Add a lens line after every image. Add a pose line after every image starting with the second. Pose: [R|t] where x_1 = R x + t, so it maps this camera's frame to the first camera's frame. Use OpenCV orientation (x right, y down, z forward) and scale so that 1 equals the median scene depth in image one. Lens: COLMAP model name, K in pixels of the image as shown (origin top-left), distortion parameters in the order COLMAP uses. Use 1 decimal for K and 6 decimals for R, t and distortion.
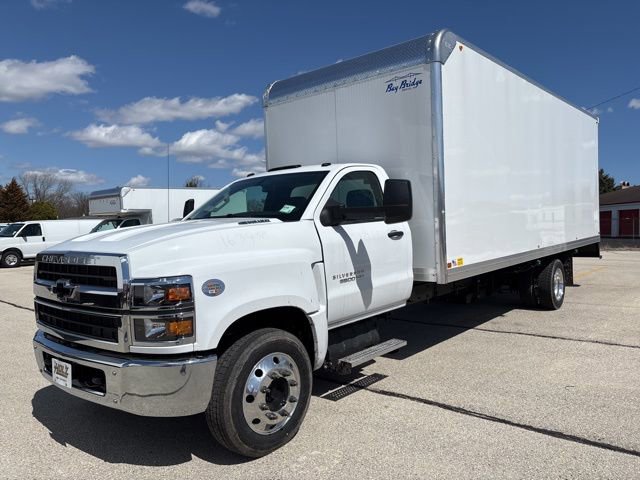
lens RADIAL K [[490.4, 0, 320.0], [0, 490.4, 240.0], [0, 0, 1]] dist [-0.000085, 0.000791]
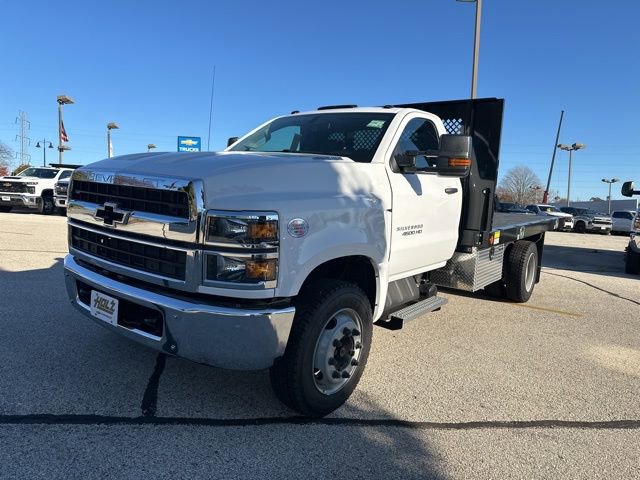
lens RADIAL K [[460.3, 0, 320.0], [0, 460.3, 240.0], [0, 0, 1]] dist [0.006109, 0.000986]
pose [[0.993362, 0.089385, 0.072404, -0.199076], [-0.096036, 0.990902, 0.094286, 0.032224], [-0.063317, -0.100614, 0.992909, 0.152938]]
